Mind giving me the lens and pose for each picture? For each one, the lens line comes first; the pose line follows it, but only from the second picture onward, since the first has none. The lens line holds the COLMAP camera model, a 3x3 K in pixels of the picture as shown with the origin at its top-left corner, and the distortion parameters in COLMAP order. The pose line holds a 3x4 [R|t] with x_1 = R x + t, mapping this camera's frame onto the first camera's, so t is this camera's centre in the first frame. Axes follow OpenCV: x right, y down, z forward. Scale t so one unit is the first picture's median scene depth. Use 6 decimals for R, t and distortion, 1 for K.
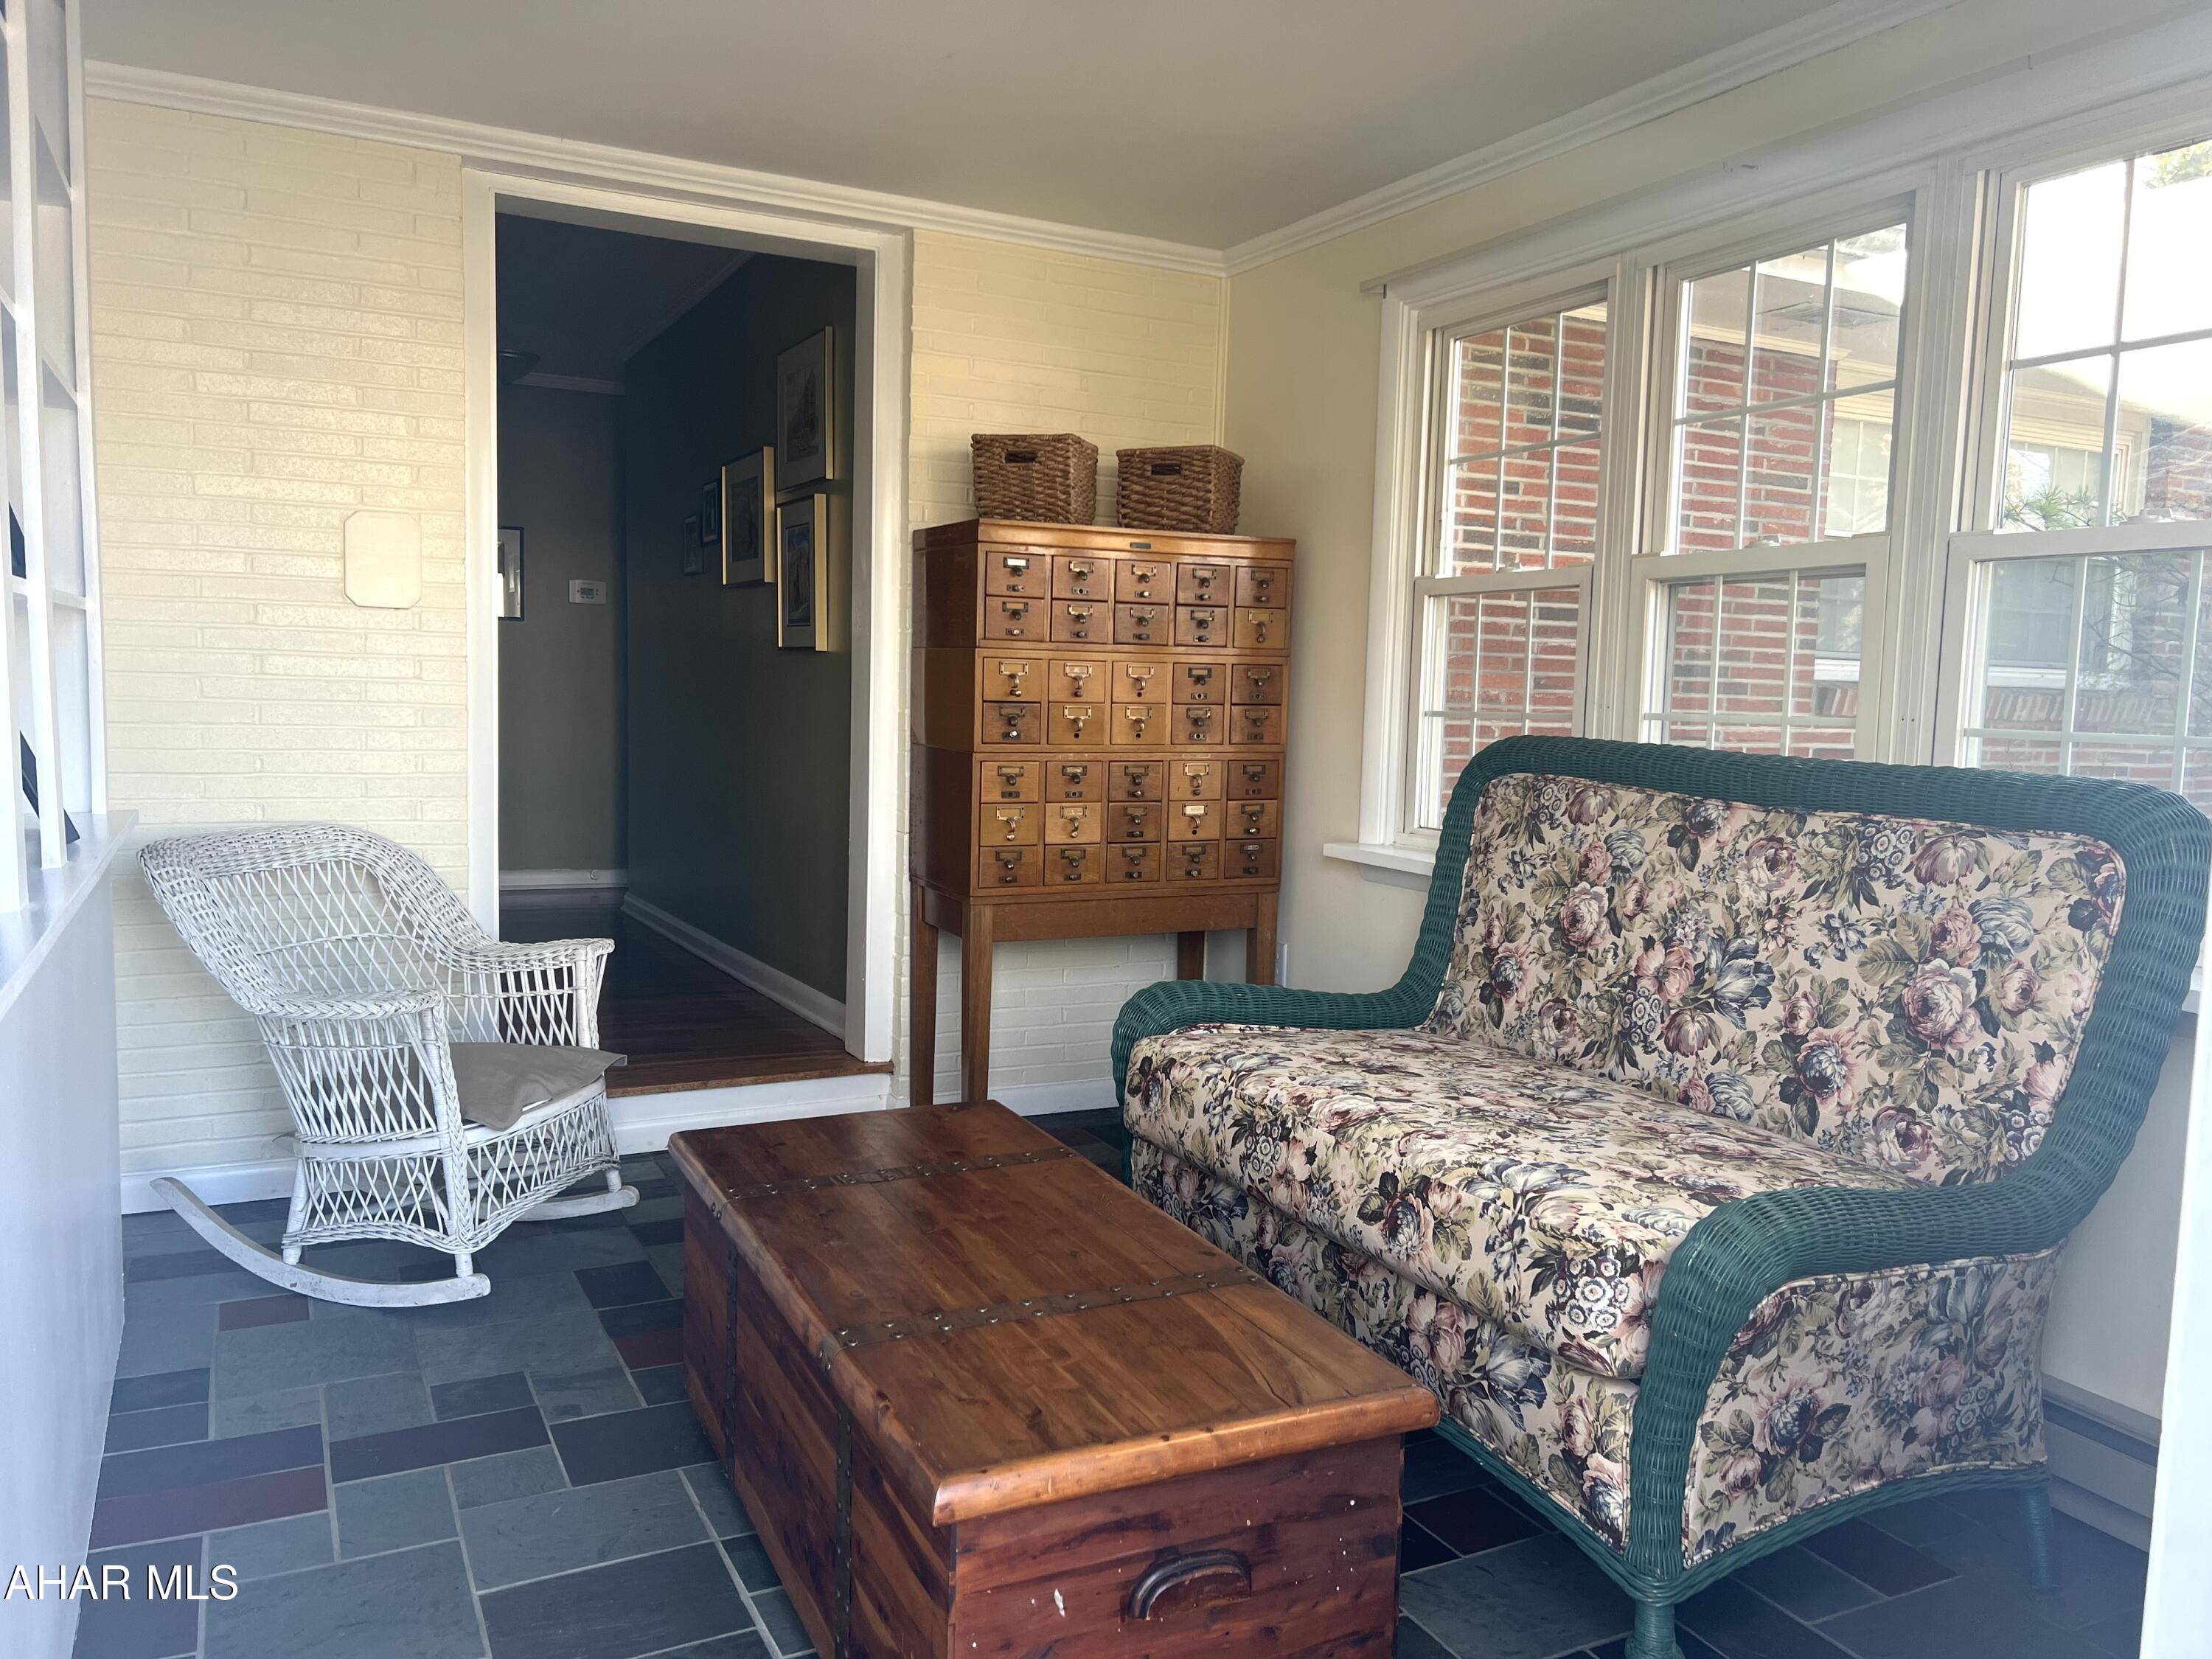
lens RADIAL K [[1663.4, 0, 1104.0], [0, 1663.4, 834.7], [0, 0, 1]] dist [0.043938, -0.044916]
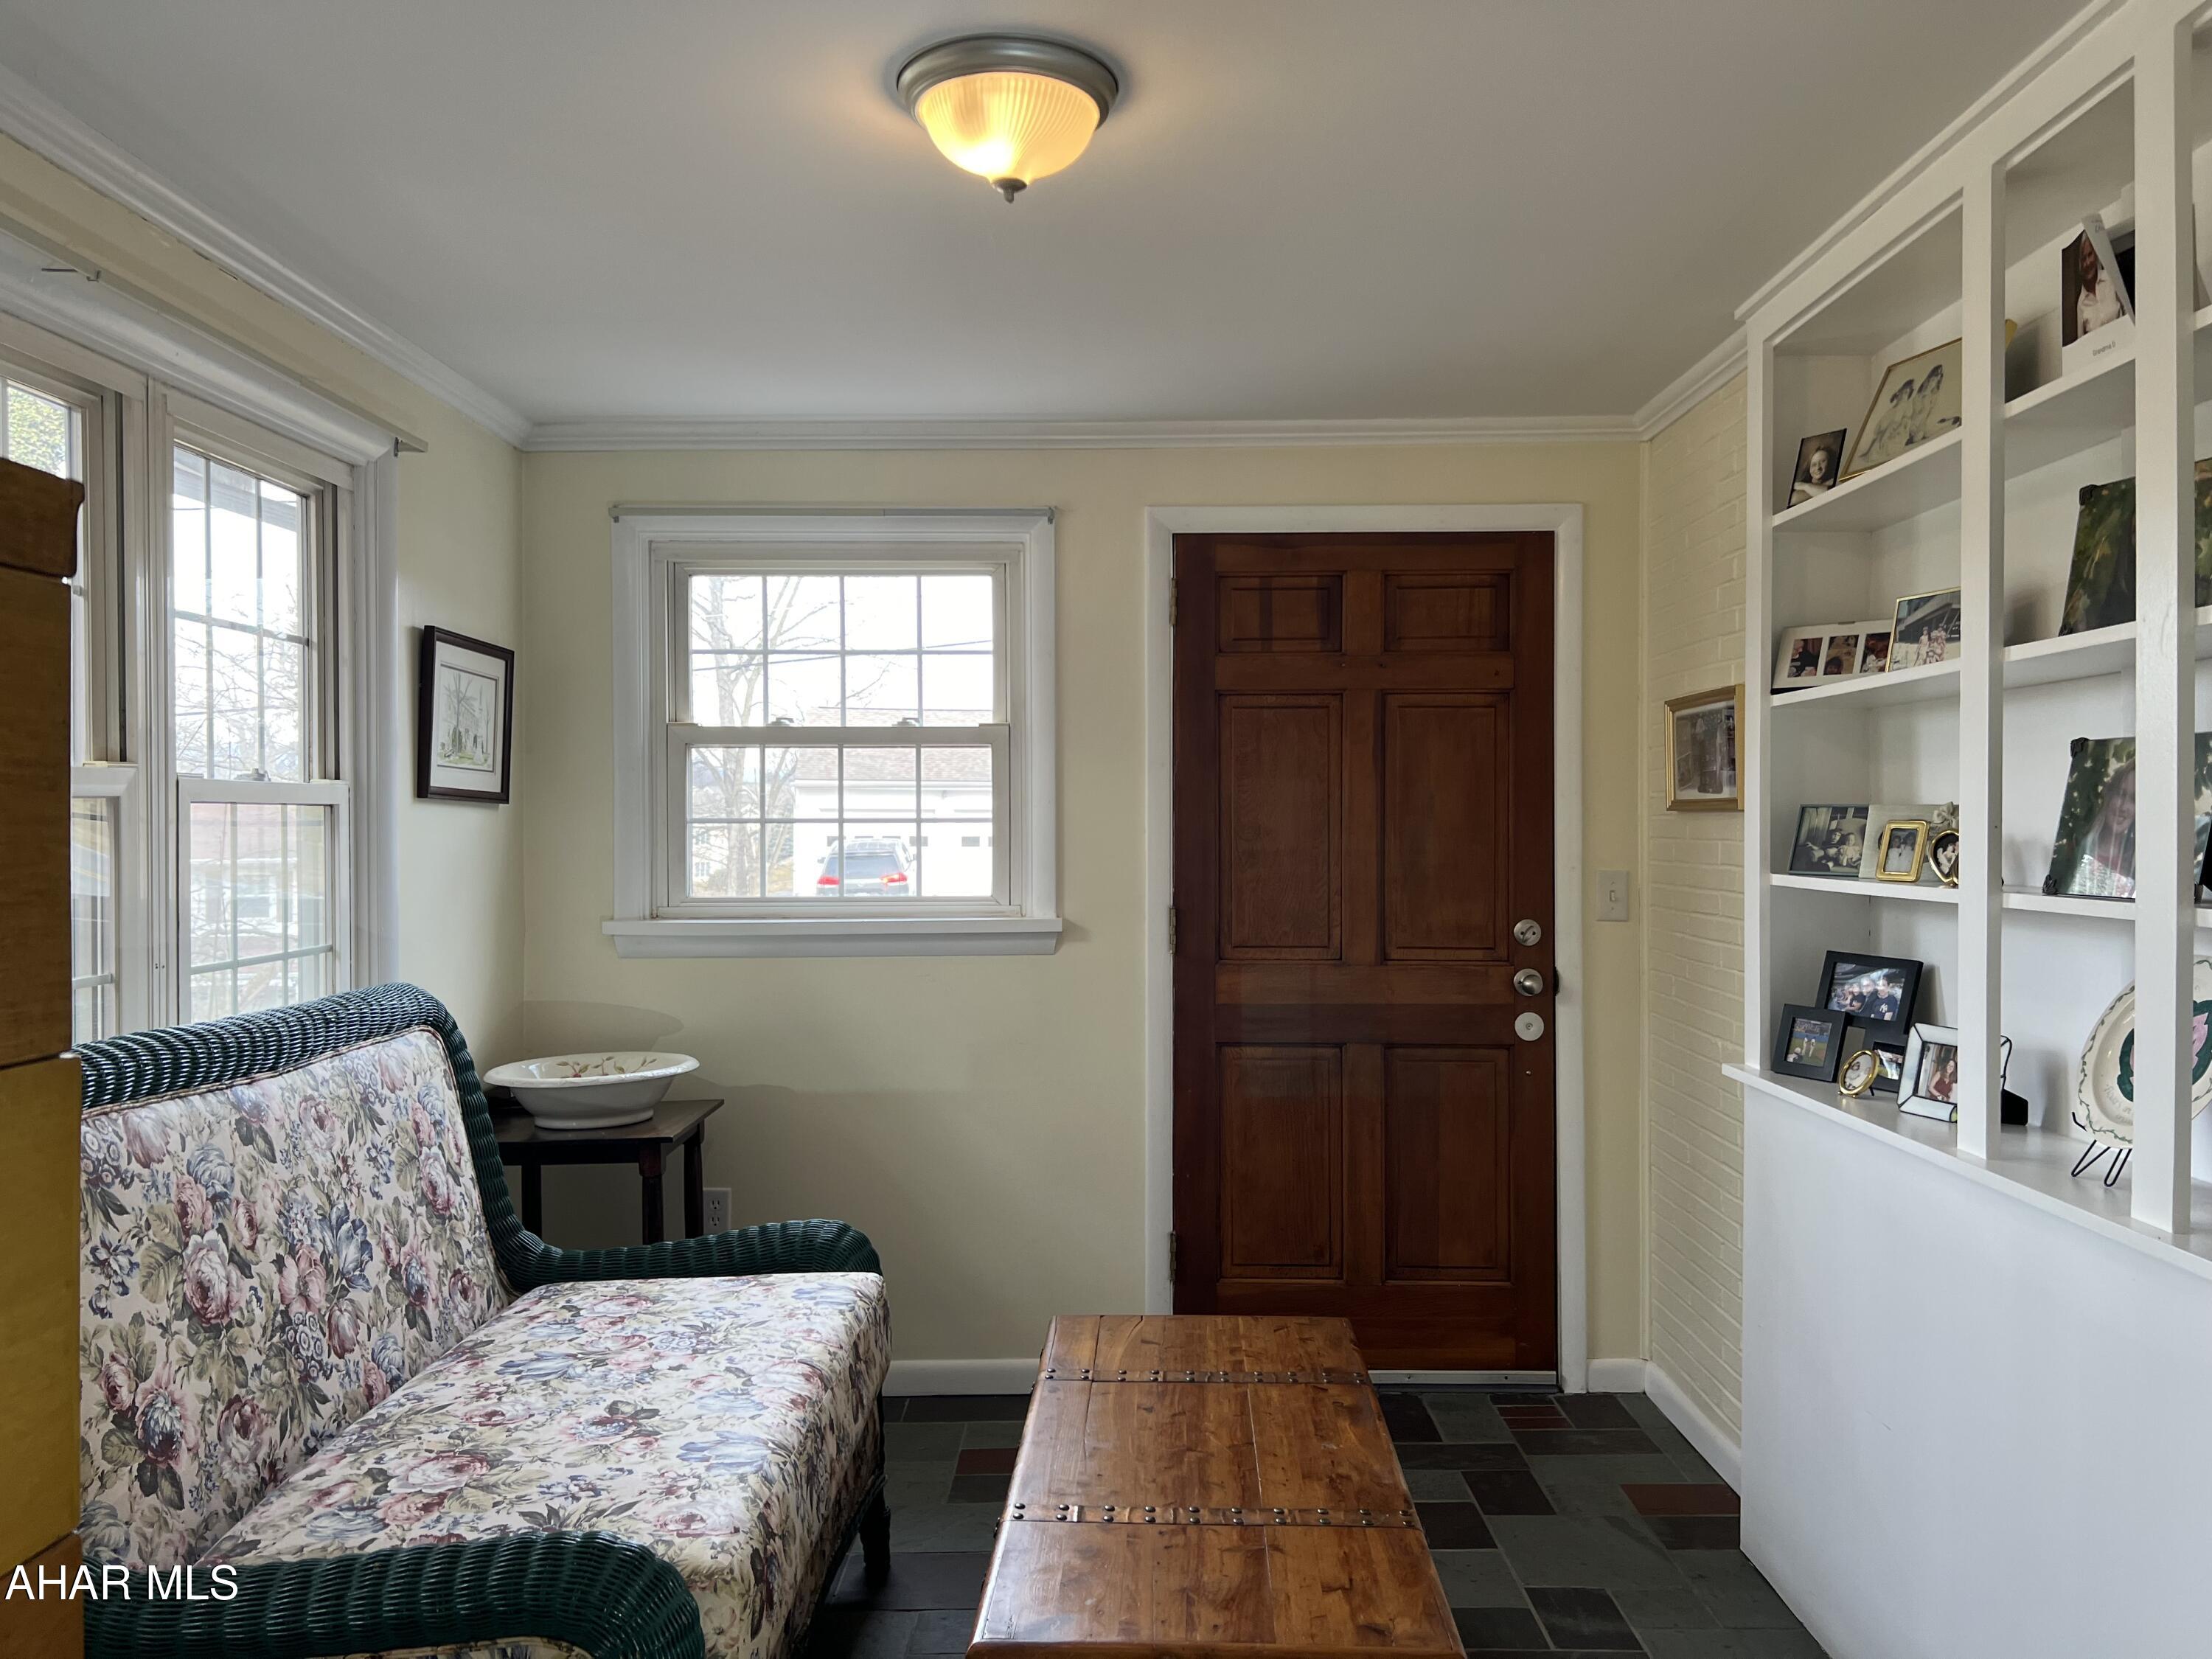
lens RADIAL K [[1663.4, 0, 1107.7], [0, 1663.4, 833.3], [0, 0, 1]] dist [0.043938, -0.044916]
pose [[-0.887463, -0.025758, 0.460158, -0.401973], [0.022900, 0.994739, 0.099846, -0.215655], [-0.460309, 0.099148, -0.882205, 1.517520]]
